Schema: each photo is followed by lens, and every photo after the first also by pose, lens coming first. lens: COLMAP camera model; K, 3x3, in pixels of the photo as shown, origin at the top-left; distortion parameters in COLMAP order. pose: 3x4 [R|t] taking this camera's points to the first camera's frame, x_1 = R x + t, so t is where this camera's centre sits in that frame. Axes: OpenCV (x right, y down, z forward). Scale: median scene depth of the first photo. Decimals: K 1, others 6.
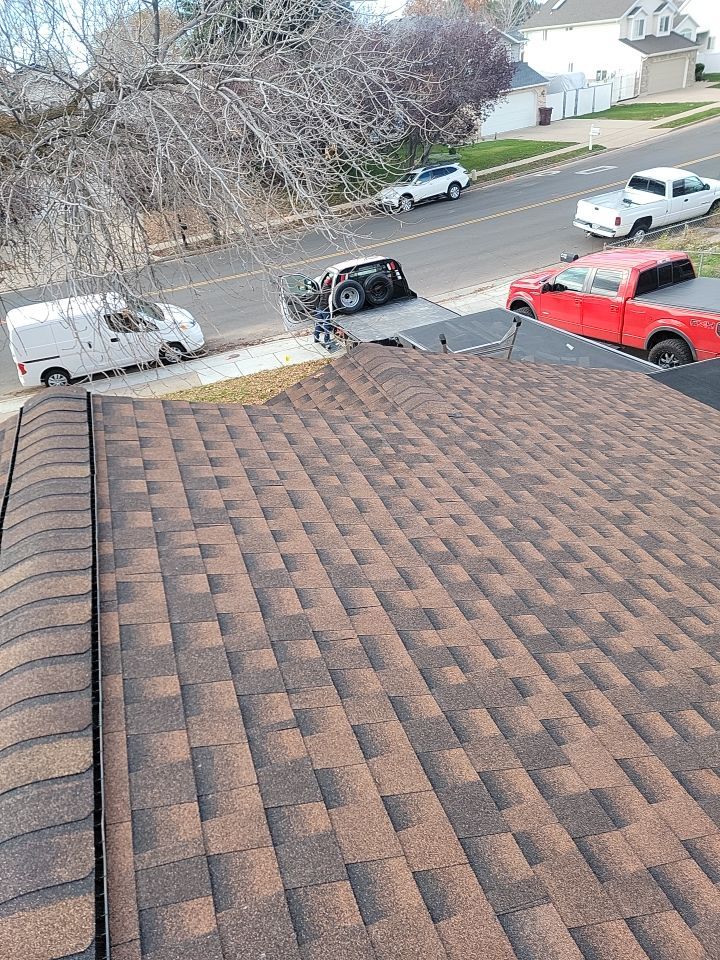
lens RADIAL K [[658.6, 0, 359.0], [0, 658.6, 484.7], [0, 0, 1]] dist [0.103887, -0.081263]
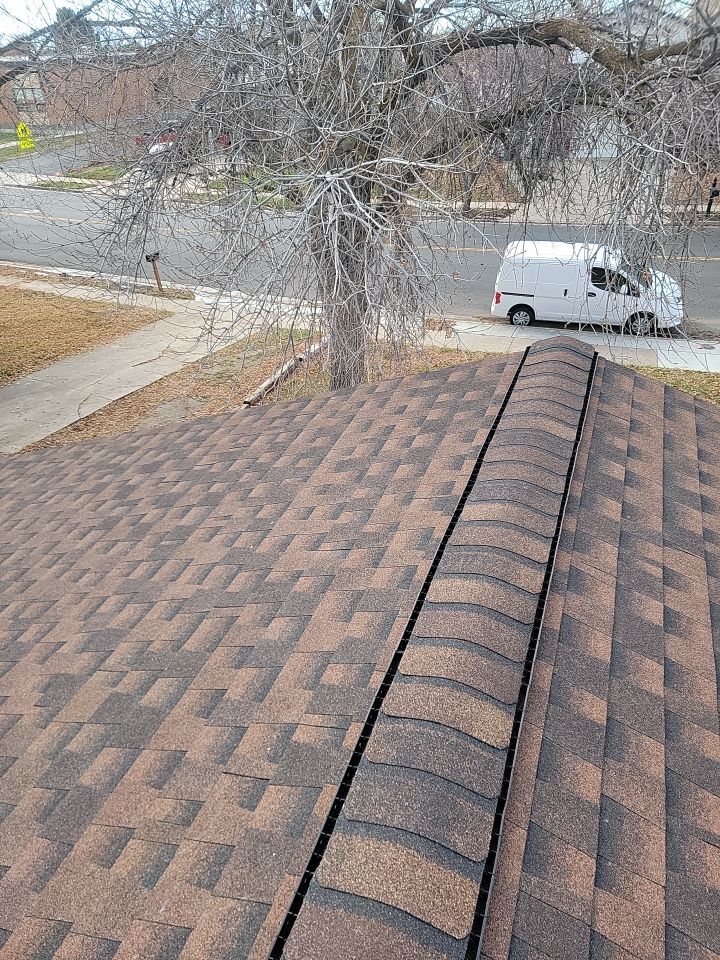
lens RADIAL K [[658.6, 0, 359.0], [0, 658.6, 484.7], [0, 0, 1]] dist [0.103887, -0.081263]
pose [[0.763952, 0.424958, -0.485580, -0.152308], [-0.393784, 0.903178, 0.170890, 0.001327], [0.511186, 0.060662, 0.857327, 0.036343]]
